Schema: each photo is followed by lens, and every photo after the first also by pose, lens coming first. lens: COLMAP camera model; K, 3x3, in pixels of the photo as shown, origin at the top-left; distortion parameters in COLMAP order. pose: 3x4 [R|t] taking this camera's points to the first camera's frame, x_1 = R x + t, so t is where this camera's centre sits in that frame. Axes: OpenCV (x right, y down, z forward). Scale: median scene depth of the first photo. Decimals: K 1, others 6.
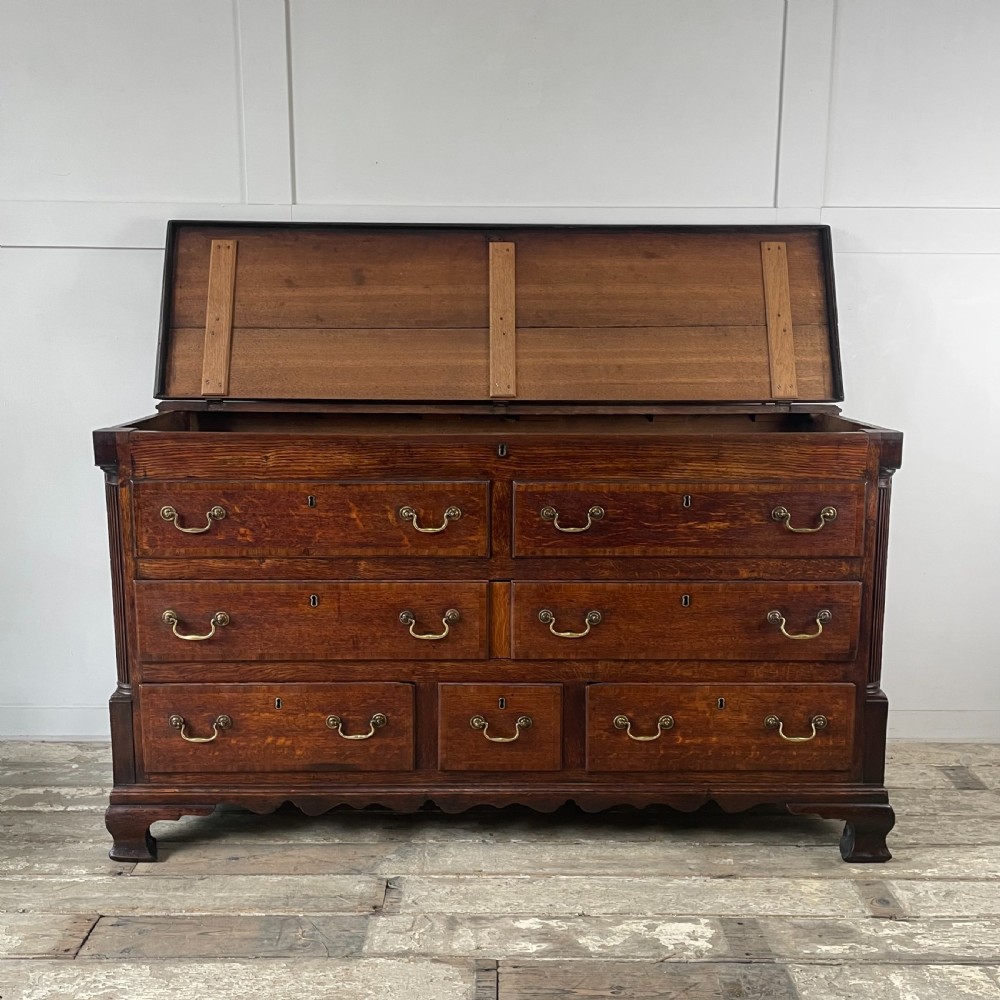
lens RADIAL K [[1033.6, 0, 506.6], [0, 1033.6, 501.6], [0, 0, 1]] dist [0.105214, -0.130319]
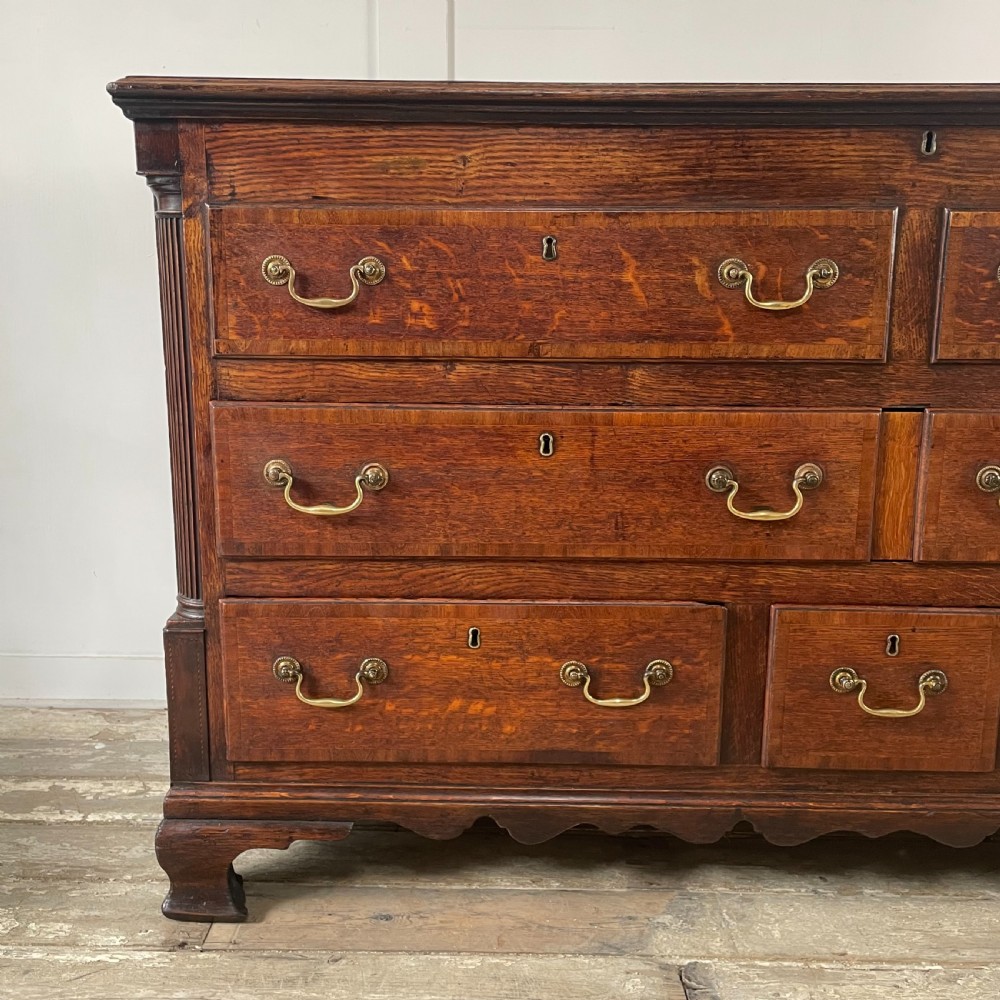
lens RADIAL K [[1025.2, 0, 505.1], [0, 1025.2, 499.0], [0, 0, 1]] dist [0.101841, -0.136871]
pose [[0.999855, 0.006837, -0.015591, -0.195231], [-0.006617, 0.999878, 0.014152, 0.114180], [0.015686, -0.014047, 0.999778, 0.469653]]
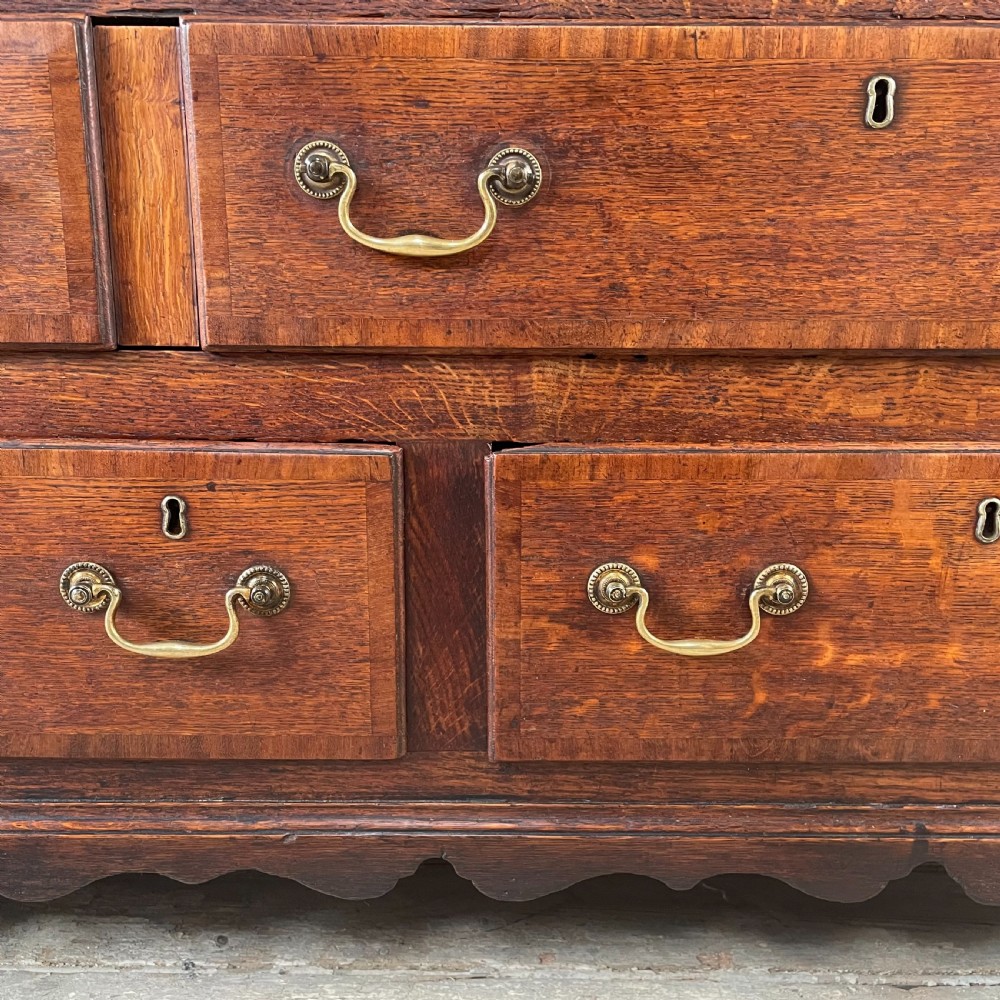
lens RADIAL K [[1025.2, 0, 505.1], [0, 1025.2, 499.0], [0, 0, 1]] dist [0.101841, -0.136871]
pose [[0.999871, 0.005337, -0.015136, 0.085964], [-0.004606, 0.998842, 0.047896, 0.177309], [0.015374, -0.047820, 0.998738, 0.736103]]
